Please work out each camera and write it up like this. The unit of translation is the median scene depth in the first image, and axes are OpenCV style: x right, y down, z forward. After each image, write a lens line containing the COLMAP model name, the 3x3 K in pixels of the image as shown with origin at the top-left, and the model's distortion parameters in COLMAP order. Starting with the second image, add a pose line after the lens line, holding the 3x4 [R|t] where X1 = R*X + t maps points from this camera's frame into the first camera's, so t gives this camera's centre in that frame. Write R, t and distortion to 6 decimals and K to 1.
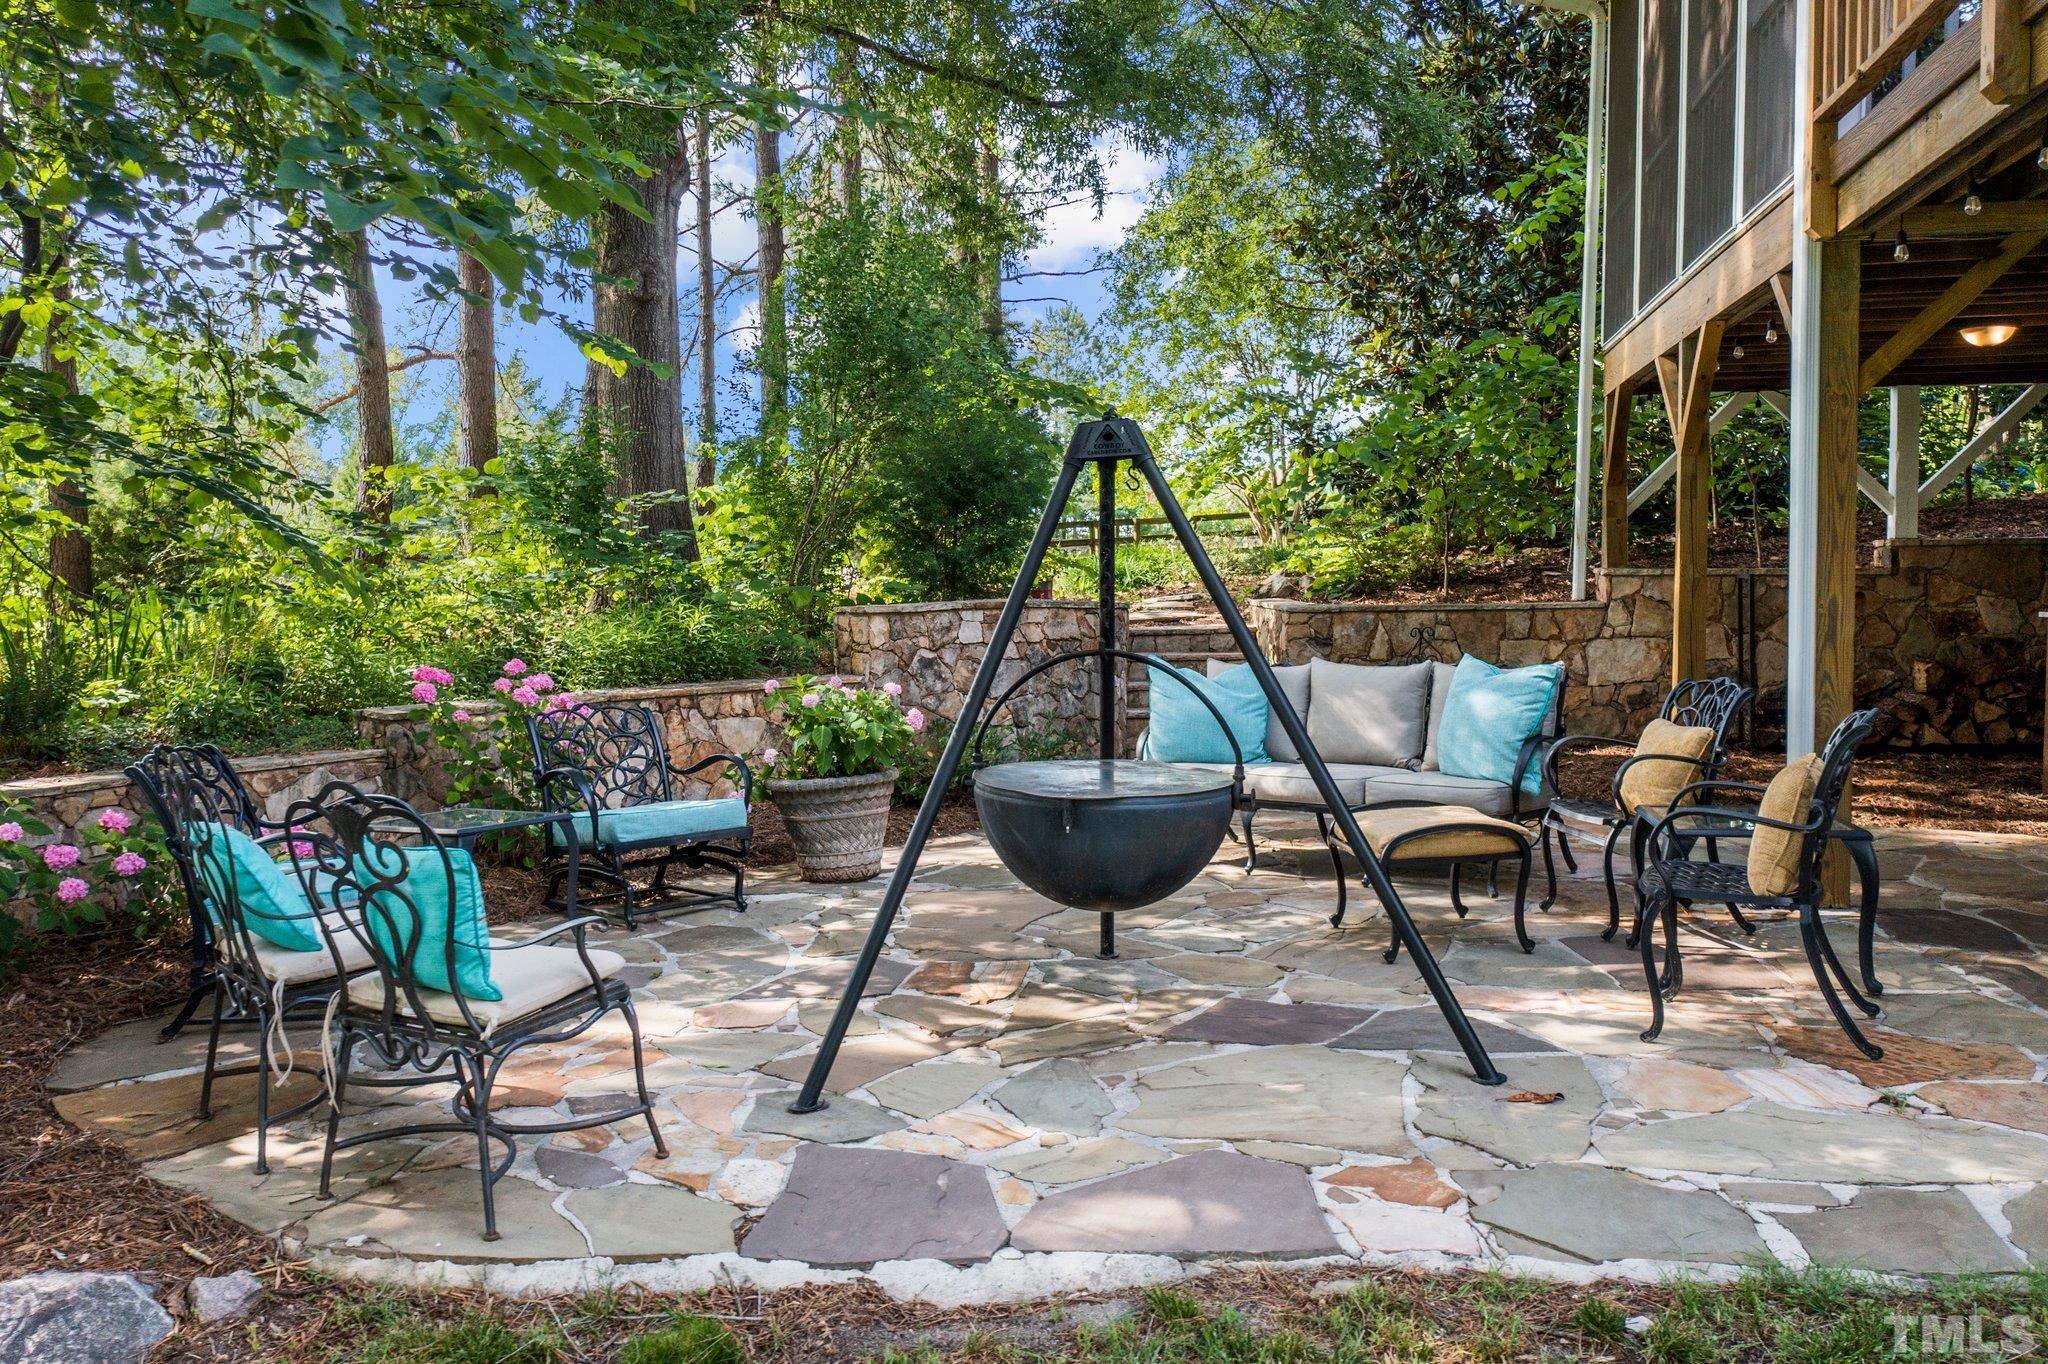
lens RADIAL K [[1650.0, 0, 1023.1], [0, 1650.0, 682.0], [0, 0, 1]] dist [-0.008508, 0.003853]
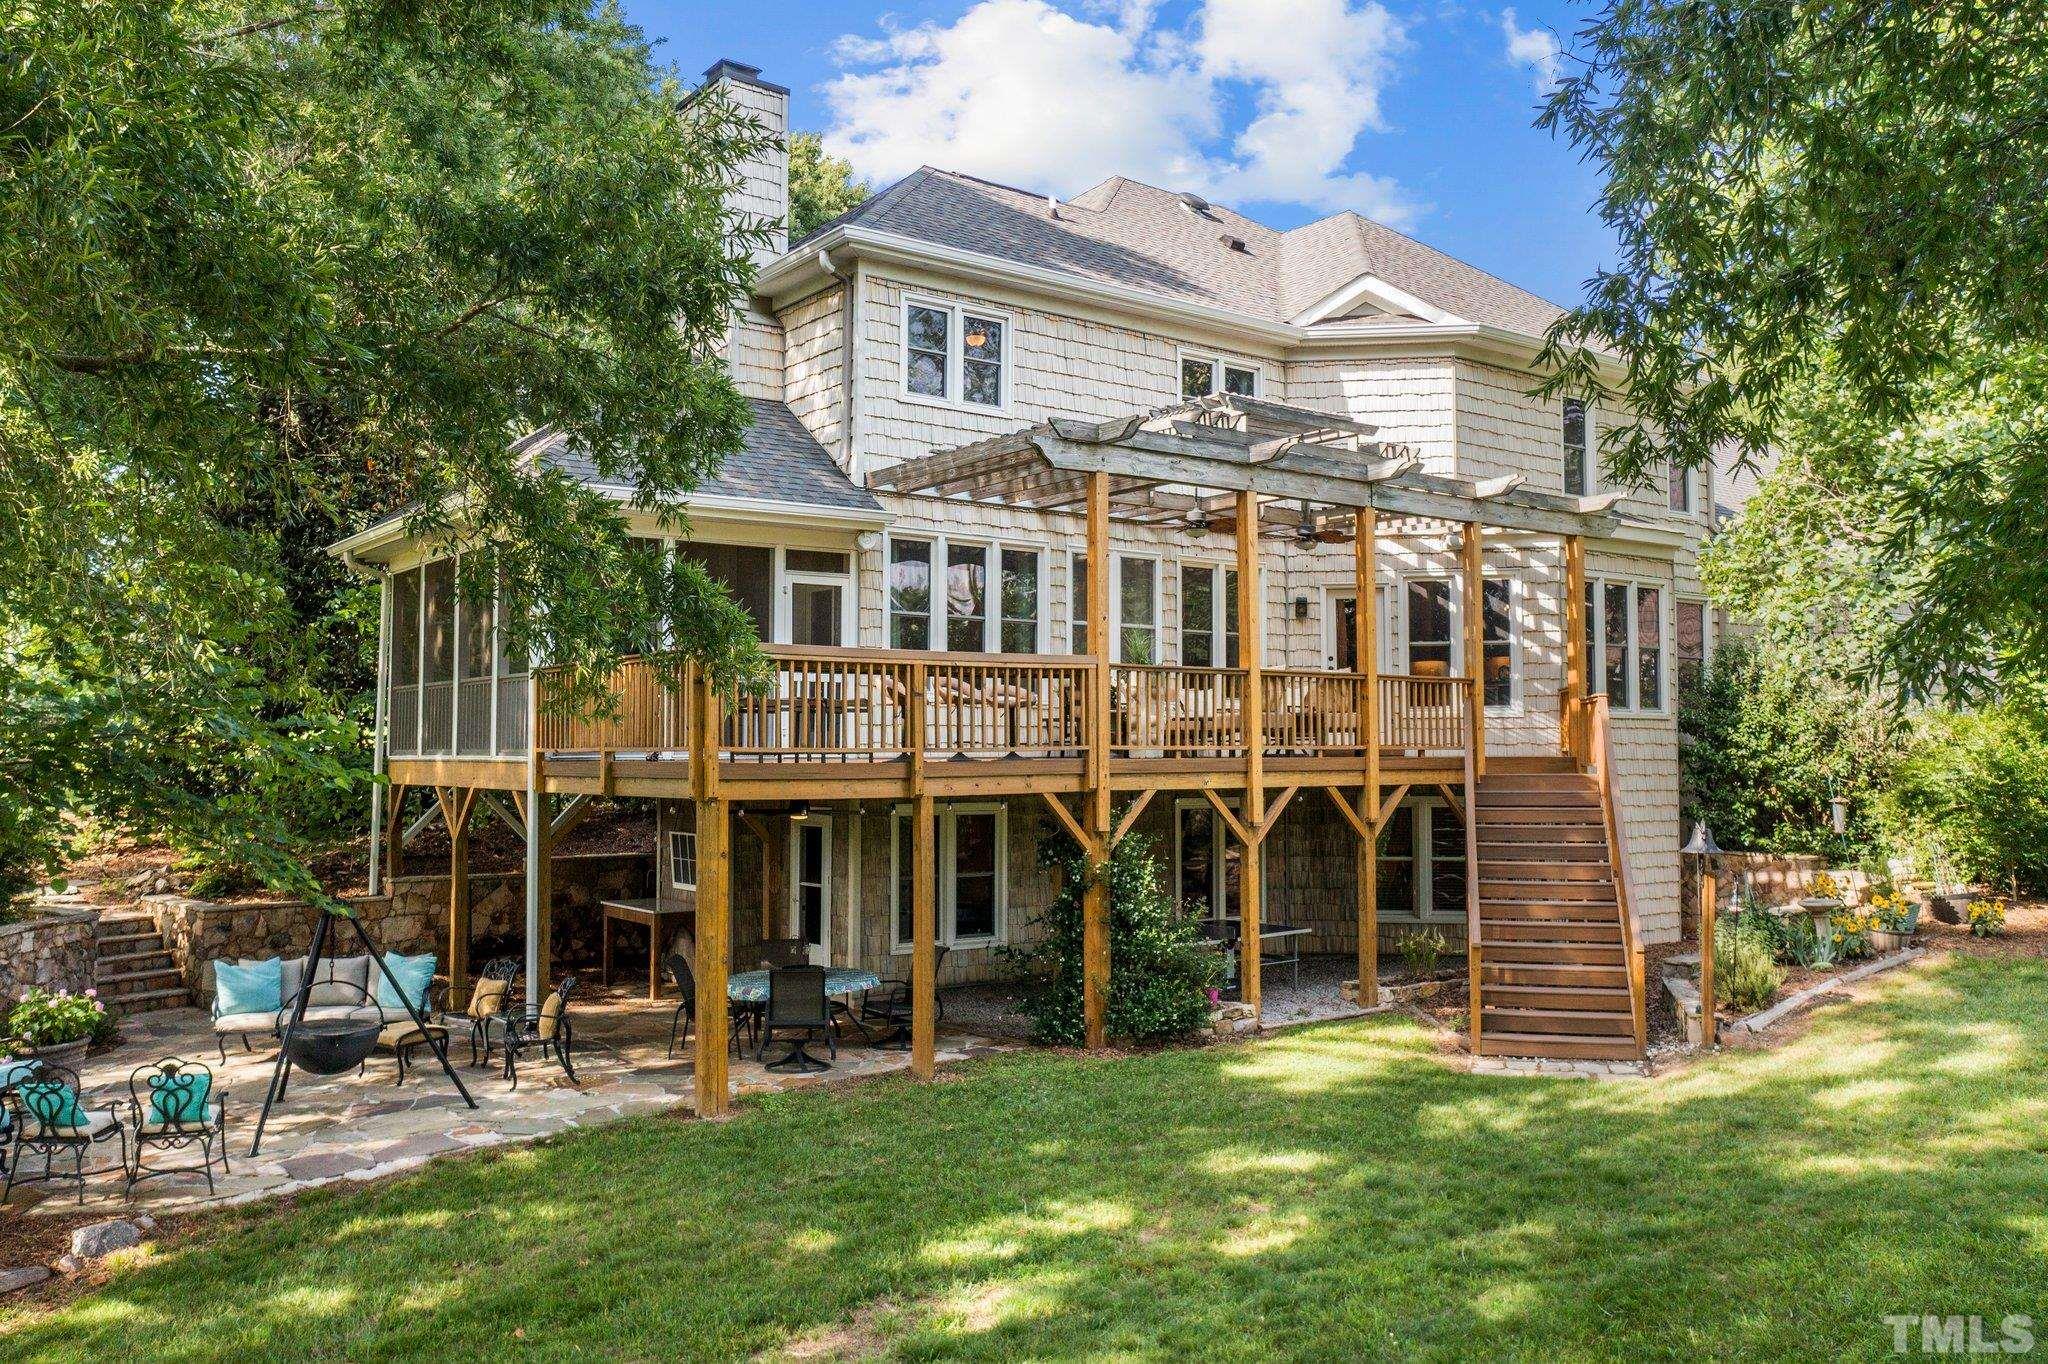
lens RADIAL K [[1650.0, 0, 1022.7], [0, 1650.0, 681.9], [0, 0, 1]] dist [-0.008508, 0.003853]
pose [[0.676081, 0.033747, 0.736054, -0.668632], [0.041507, 0.995620, -0.083773, -0.131345], [-0.735657, 0.087189, 0.671719, -0.972259]]
